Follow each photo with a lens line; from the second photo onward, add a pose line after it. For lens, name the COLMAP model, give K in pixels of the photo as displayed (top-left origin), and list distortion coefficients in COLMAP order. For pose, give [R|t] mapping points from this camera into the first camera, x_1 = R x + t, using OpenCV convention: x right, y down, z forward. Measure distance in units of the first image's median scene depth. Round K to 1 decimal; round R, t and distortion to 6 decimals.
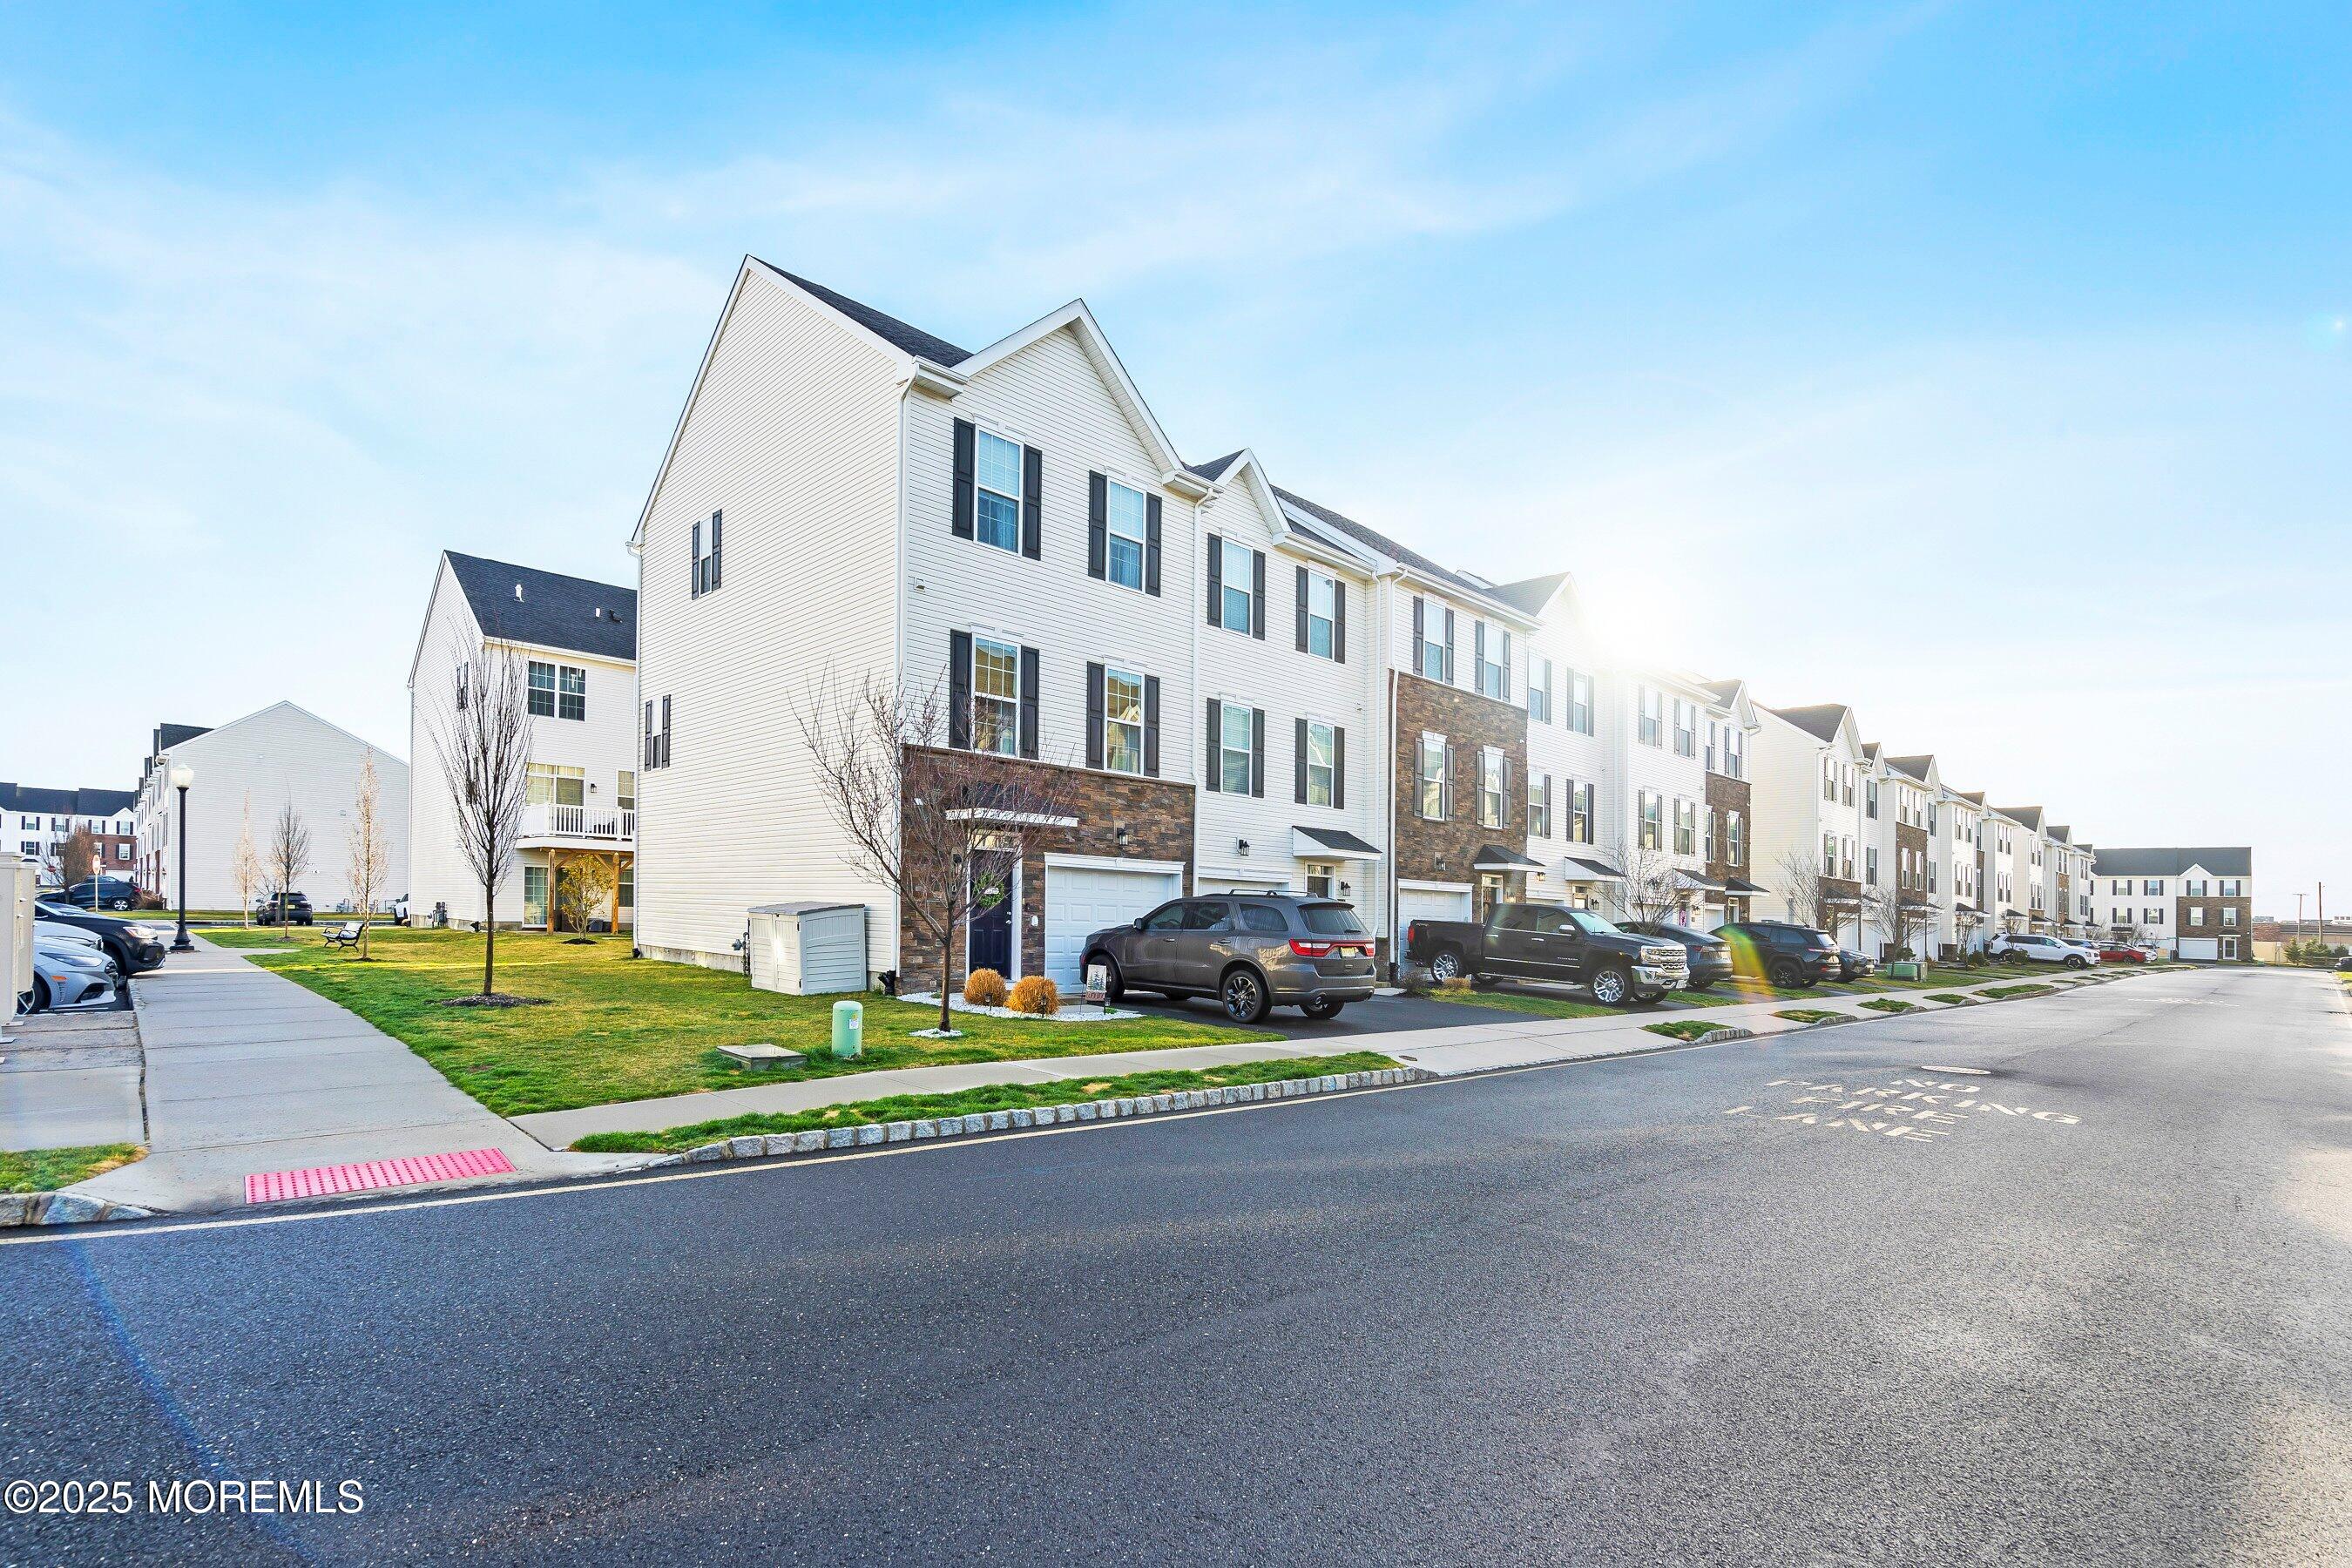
lens RADIAL K [[1520.6, 0, 1176.0], [0, 1520.6, 784.0], [0, 0, 1]] dist [-0.065830, 0.048744]
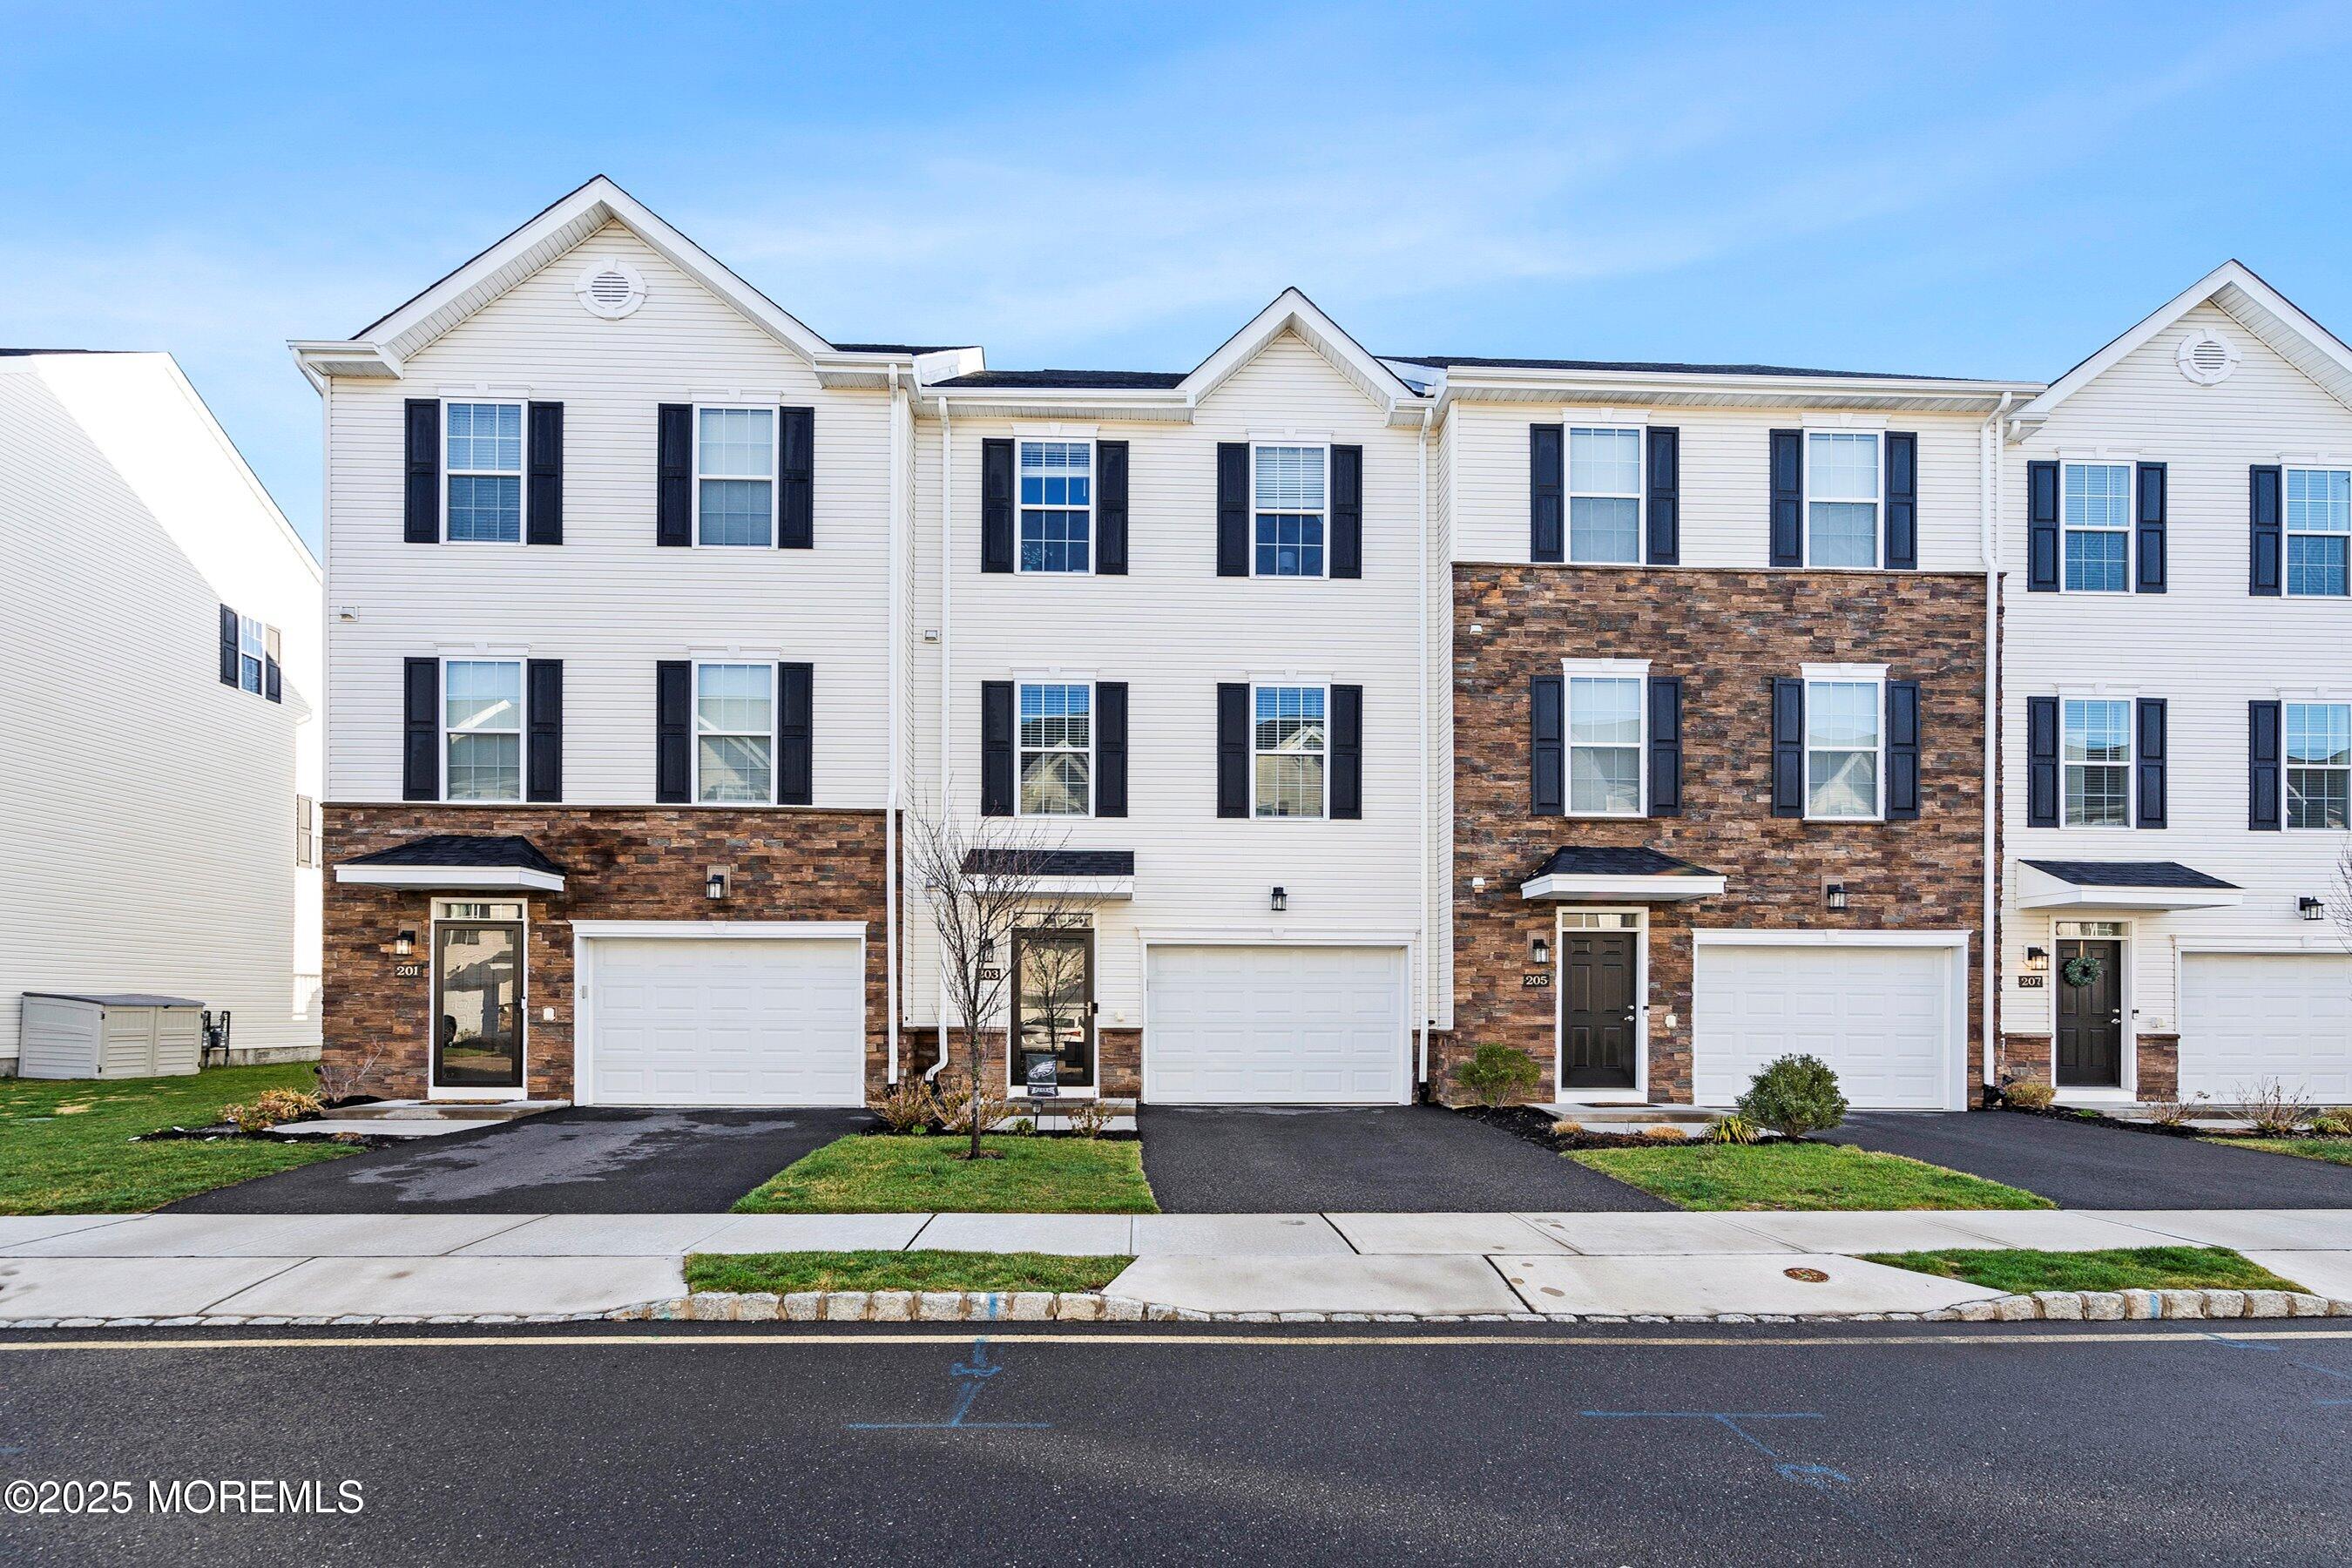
lens RADIAL K [[1259.6, 0, 1281.7], [0, 1259.6, 771.9], [0, 0, 1]] dist [0.187252, -0.160027]
pose [[0.644681, -0.181806, -0.742518, 0.453859], [0.093515, 0.982769, -0.159439, 0.076680], [0.758710, 0.033350, 0.650574, 0.636443]]
